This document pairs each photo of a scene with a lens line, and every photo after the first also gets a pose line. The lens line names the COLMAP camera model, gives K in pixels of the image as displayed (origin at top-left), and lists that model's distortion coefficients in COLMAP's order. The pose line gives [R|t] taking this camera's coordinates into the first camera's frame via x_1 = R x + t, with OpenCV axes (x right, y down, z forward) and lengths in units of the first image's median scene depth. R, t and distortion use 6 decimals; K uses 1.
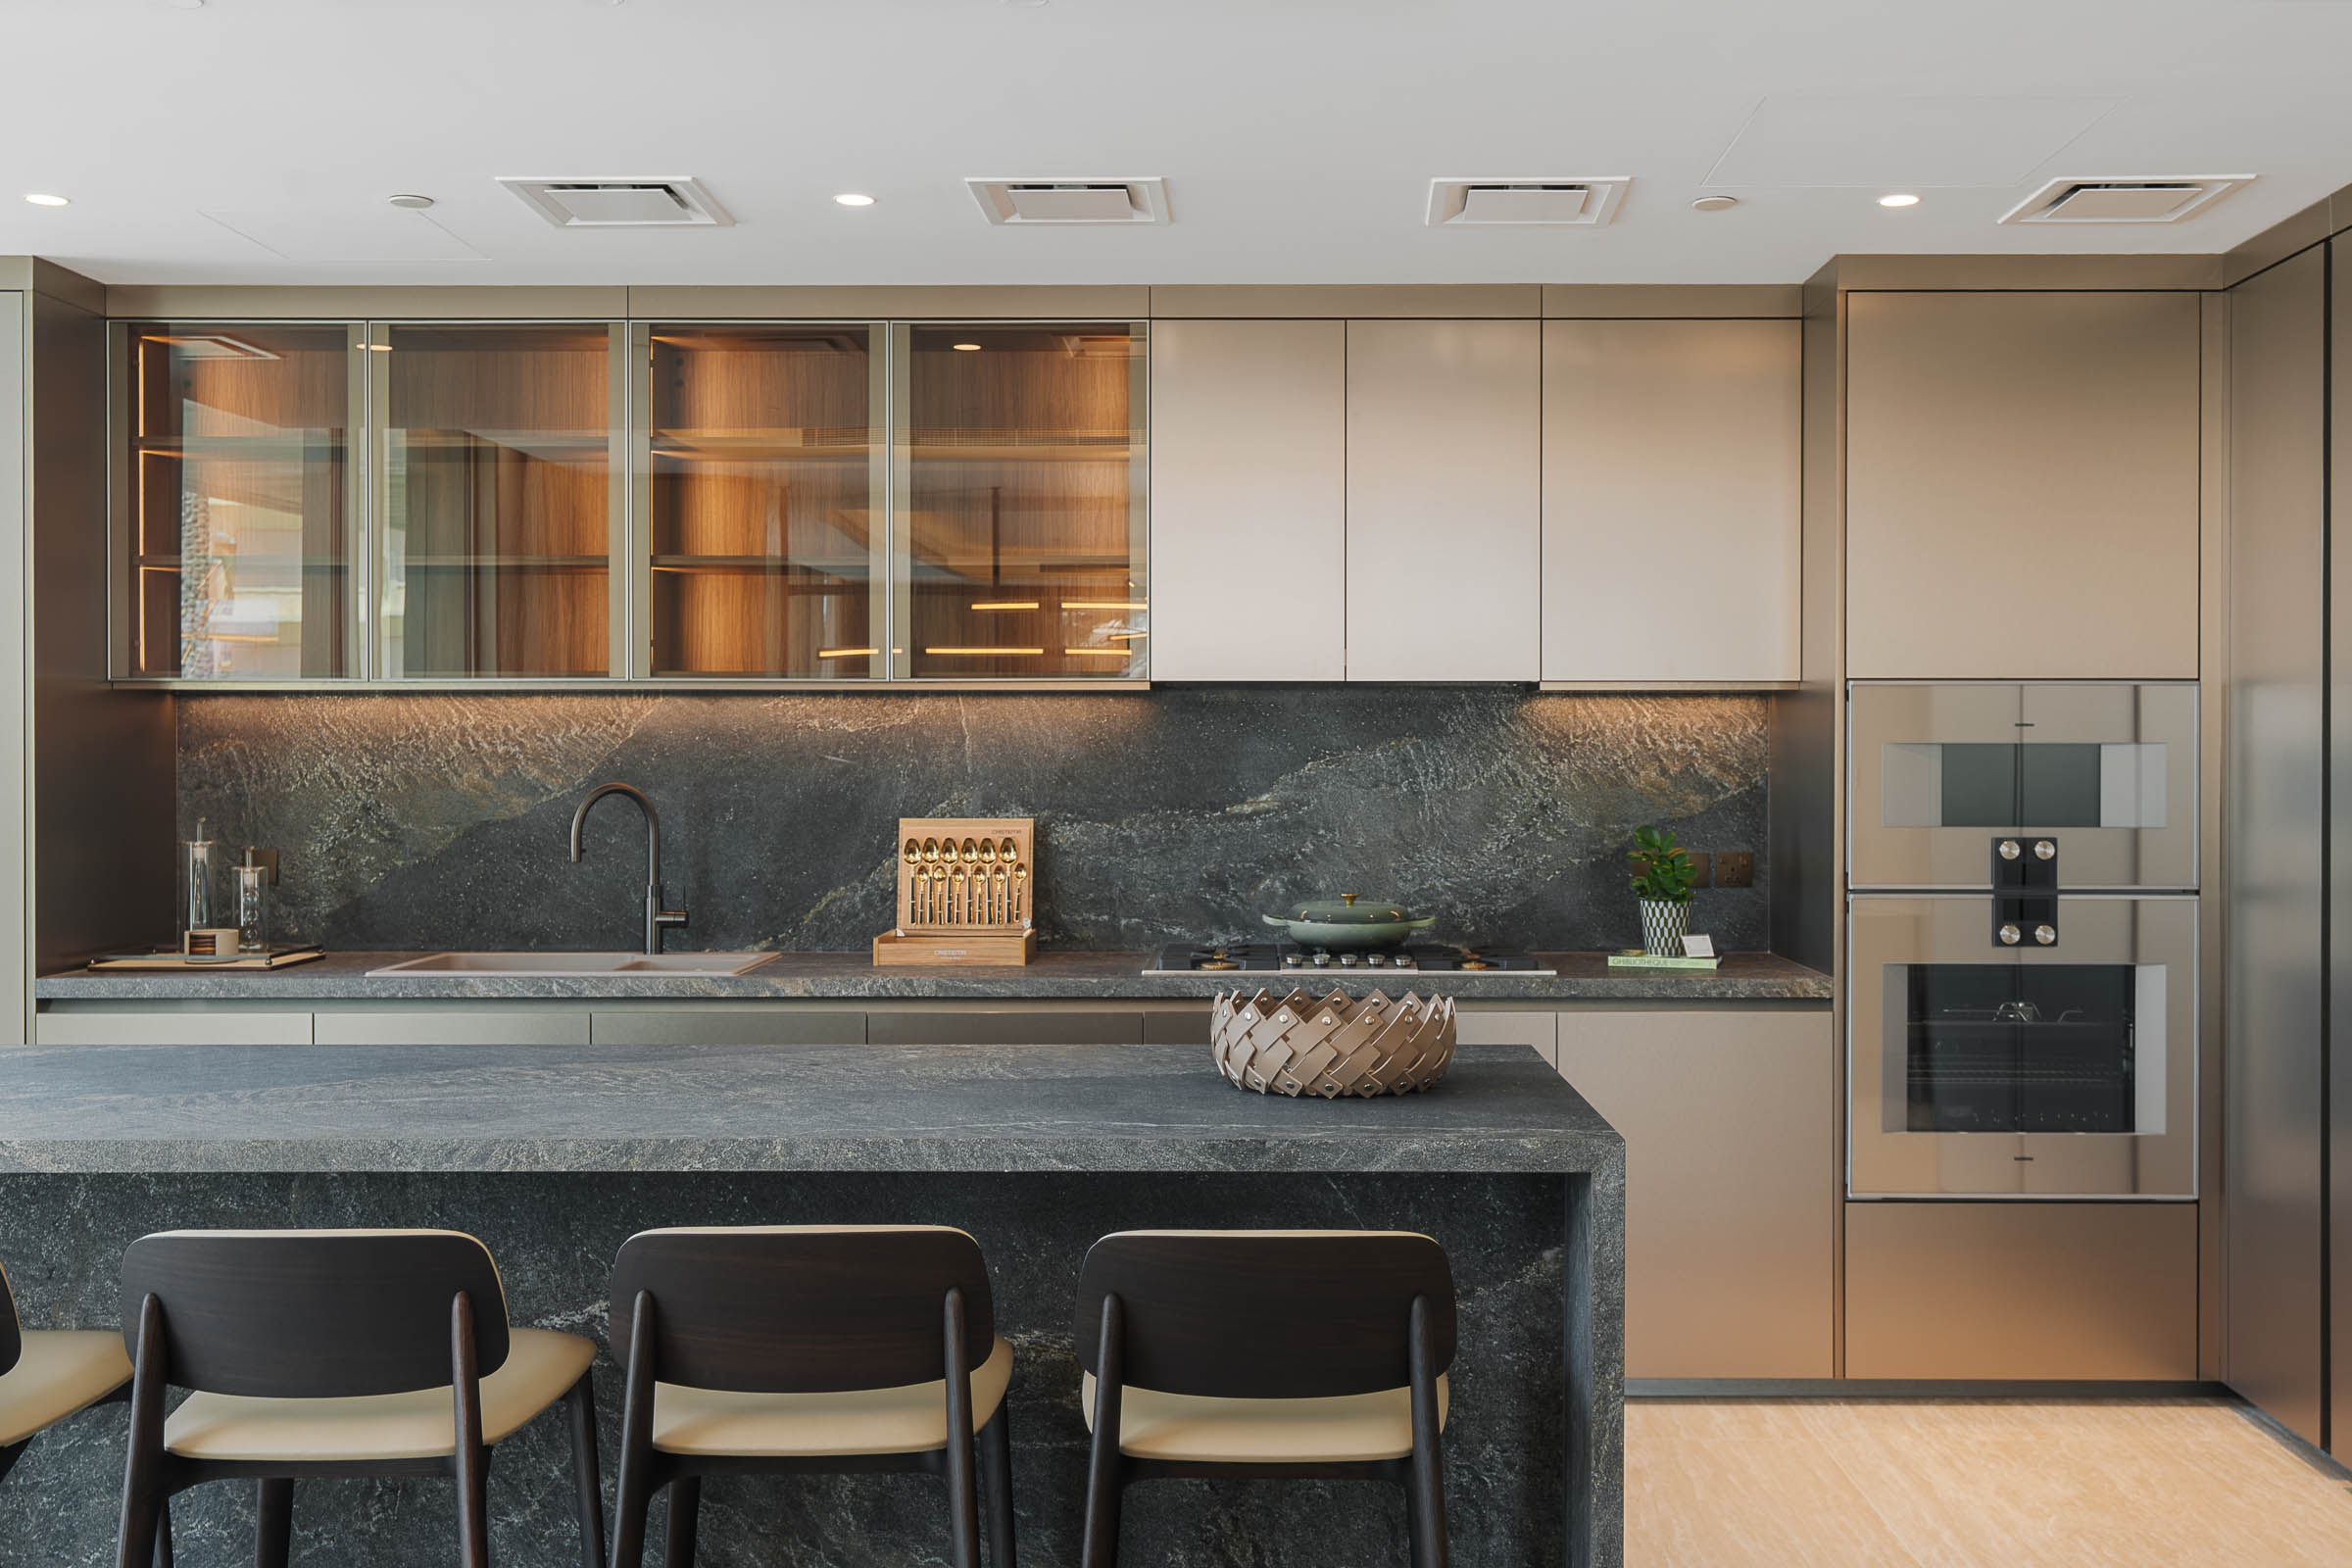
lens RADIAL K [[2245.2, 0, 1176.5], [0, 2245.2, 788.9], [0, 0, 1]] dist [-0.003526, 0.000000]
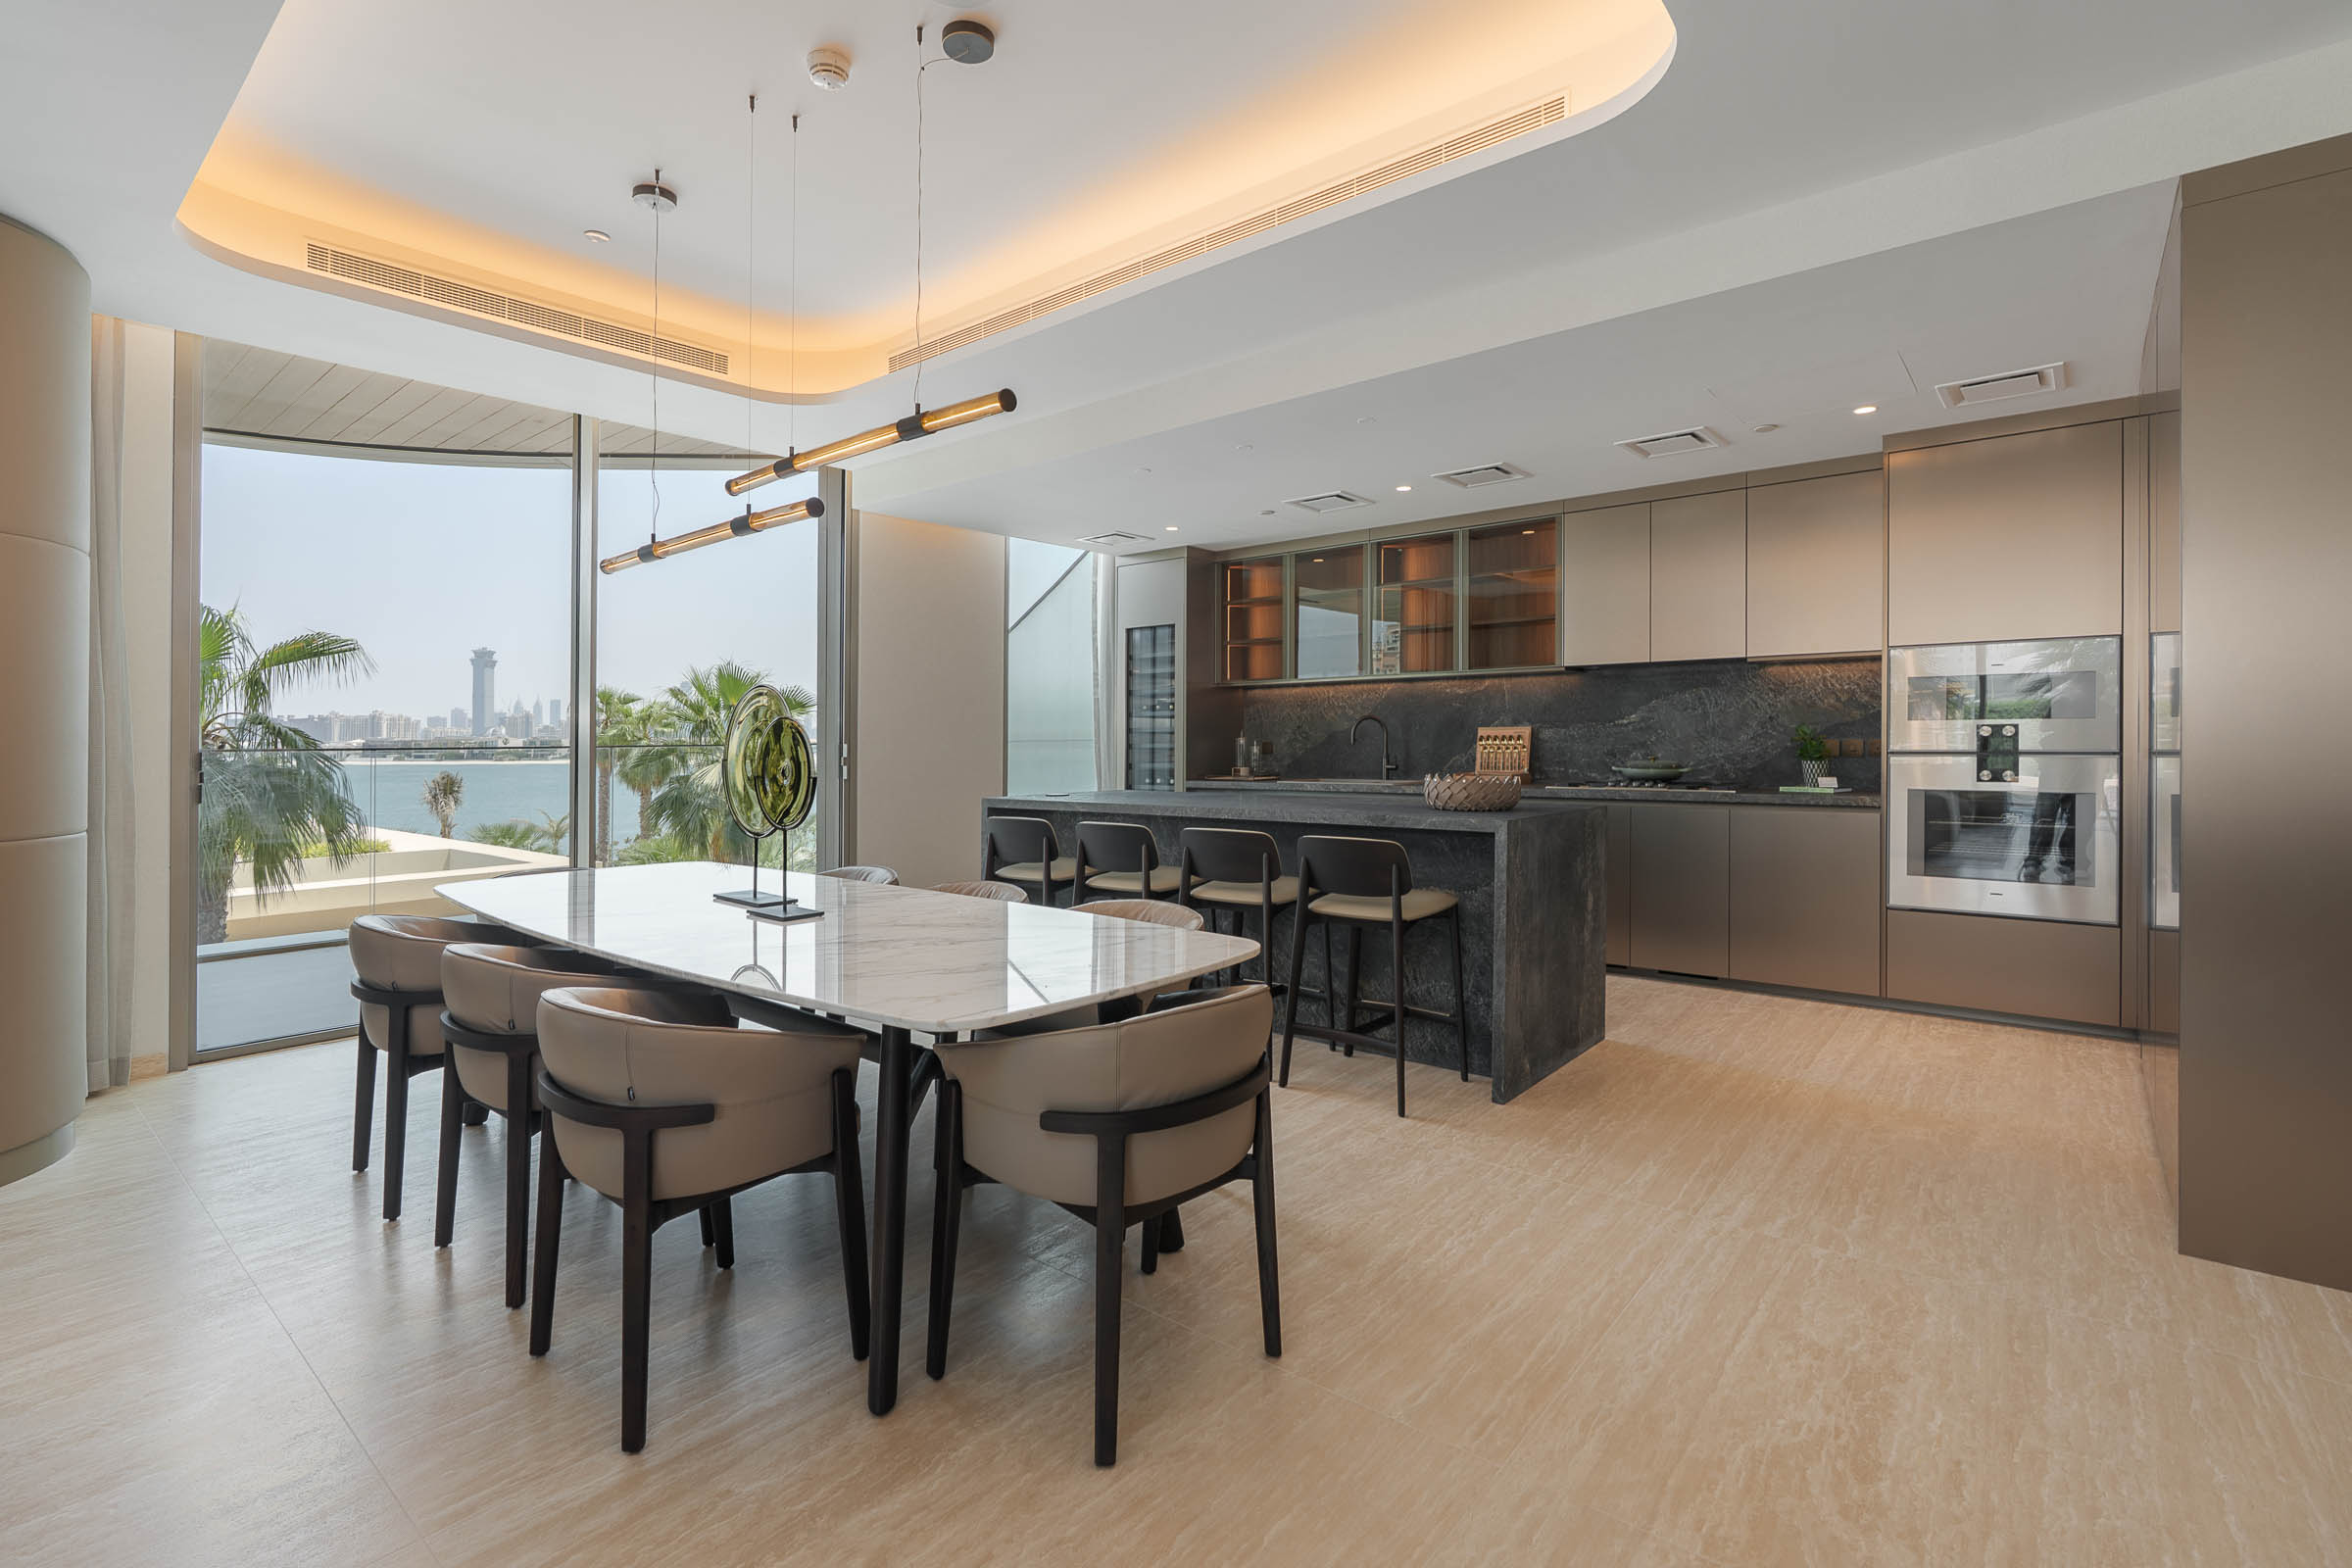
lens RADIAL K [[1069.2, 0, 1173.7], [0, 1069.2, 765.8], [0, 0, 1]] dist [-0.003203, 0.000661]
pose [[0.766767, 0.008290, -0.641872, 0.378834], [0.004529, 0.999822, 0.018323, 0.032439], [0.641910, -0.016957, 0.766593, -0.123619]]
